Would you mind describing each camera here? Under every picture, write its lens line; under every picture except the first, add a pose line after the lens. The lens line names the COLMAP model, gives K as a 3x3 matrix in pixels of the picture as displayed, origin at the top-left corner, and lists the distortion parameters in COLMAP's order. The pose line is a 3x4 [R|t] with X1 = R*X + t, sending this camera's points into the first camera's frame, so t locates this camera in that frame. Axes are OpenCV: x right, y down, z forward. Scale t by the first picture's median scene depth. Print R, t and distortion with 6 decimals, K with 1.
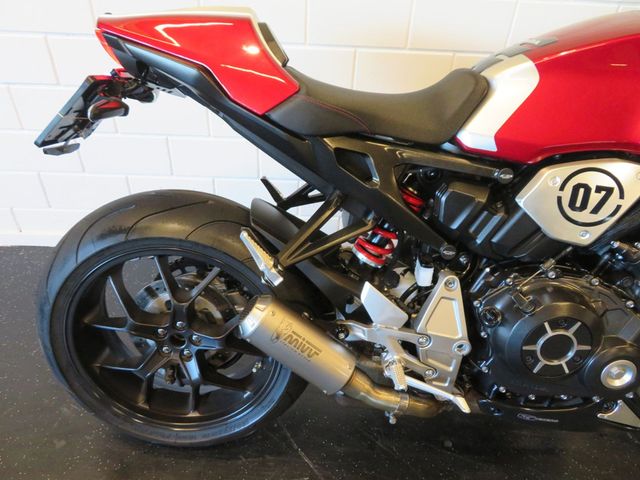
lens RADIAL K [[460.1, 0, 320.0], [0, 460.1, 240.0], [0, 0, 1]] dist [-0.003630, 0.004681]
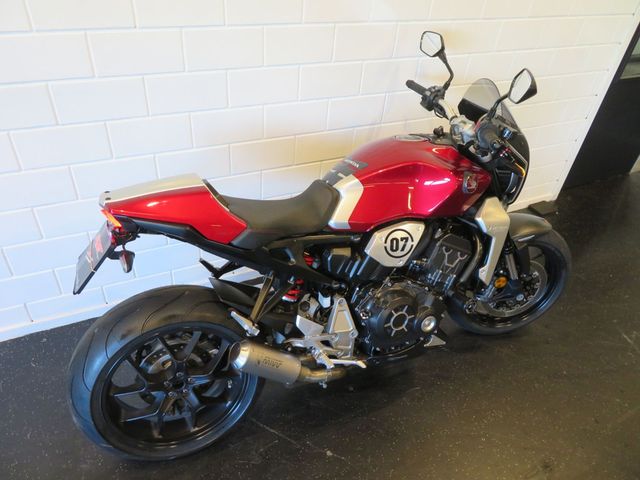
lens RADIAL K [[460.1, 0, 320.0], [0, 460.1, 240.0], [0, 0, 1]] dist [-0.003630, 0.004681]
pose [[0.907973, -0.234418, 0.347322, -0.363711], [0.216380, 0.972111, 0.090443, -0.328099], [-0.358837, -0.006966, 0.933374, -0.652598]]
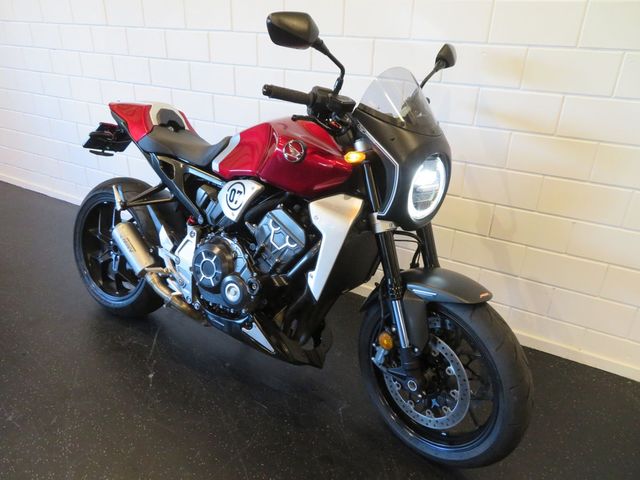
lens RADIAL K [[460.1, 0, 320.0], [0, 460.1, 240.0], [0, 0, 1]] dist [-0.003630, 0.004681]
pose [[0.857142, 0.194470, -0.476958, 1.742501], [-0.295628, 0.944024, -0.146367, 0.252518], [0.421795, 0.266459, 0.866654, -0.493610]]
